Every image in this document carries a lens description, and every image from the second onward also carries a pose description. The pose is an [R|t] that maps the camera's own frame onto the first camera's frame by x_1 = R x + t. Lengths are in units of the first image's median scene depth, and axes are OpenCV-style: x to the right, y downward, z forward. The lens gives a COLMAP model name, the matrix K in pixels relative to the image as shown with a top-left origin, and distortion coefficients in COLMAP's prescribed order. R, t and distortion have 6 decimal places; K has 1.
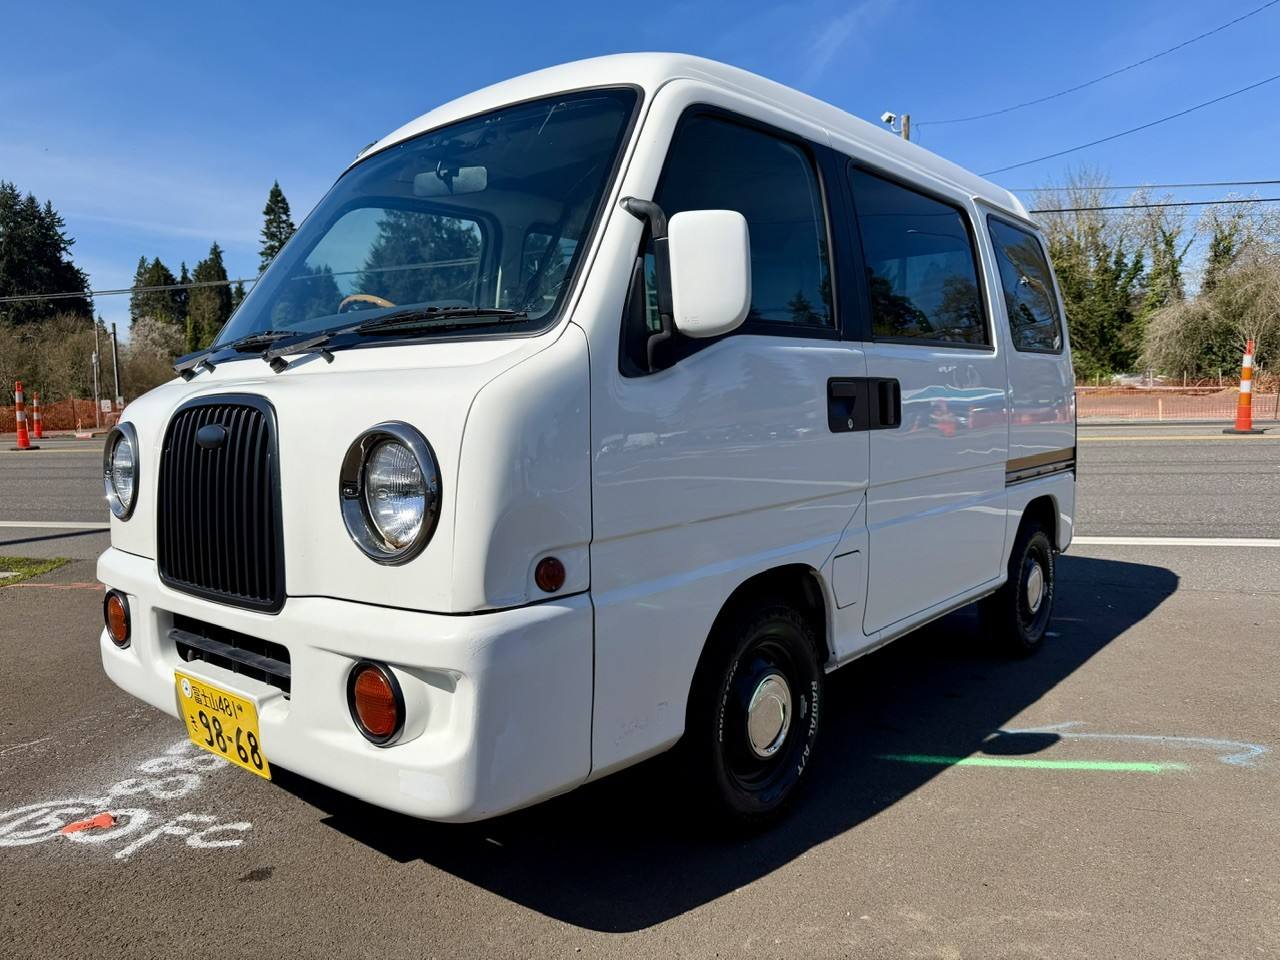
lens RADIAL K [[906.7, 0, 644.7], [0, 906.7, 499.6], [0, 0, 1]] dist [0.035424, -0.047377]
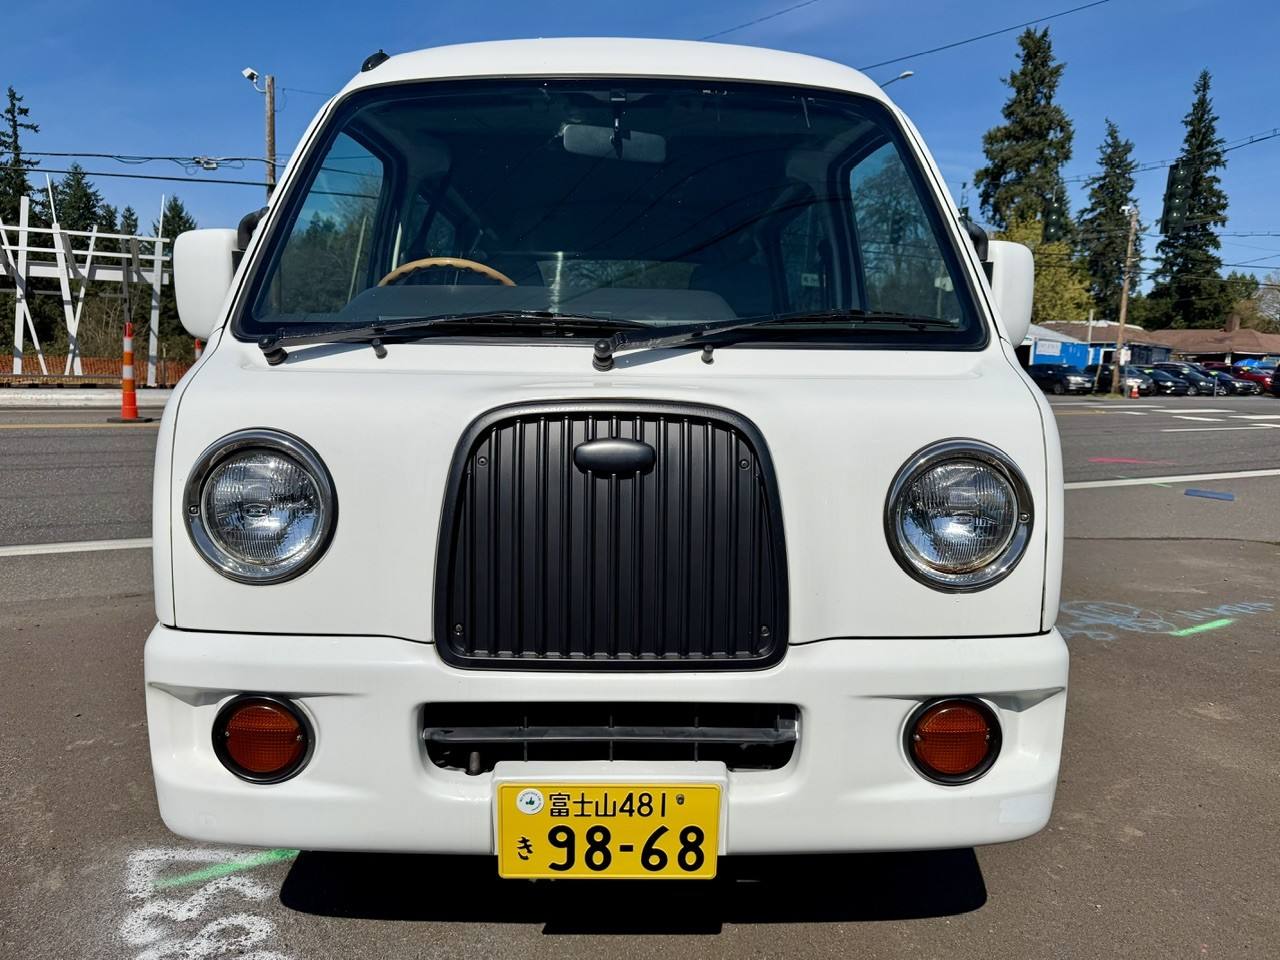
lens RADIAL K [[906.7, 0, 638.1], [0, 906.7, 483.3], [0, 0, 1]] dist [0.035424, -0.047377]
pose [[0.755678, -0.044674, 0.653418, -0.908318], [0.038279, 0.998978, 0.024031, -0.059285], [-0.653823, 0.006852, 0.756616, 0.402623]]
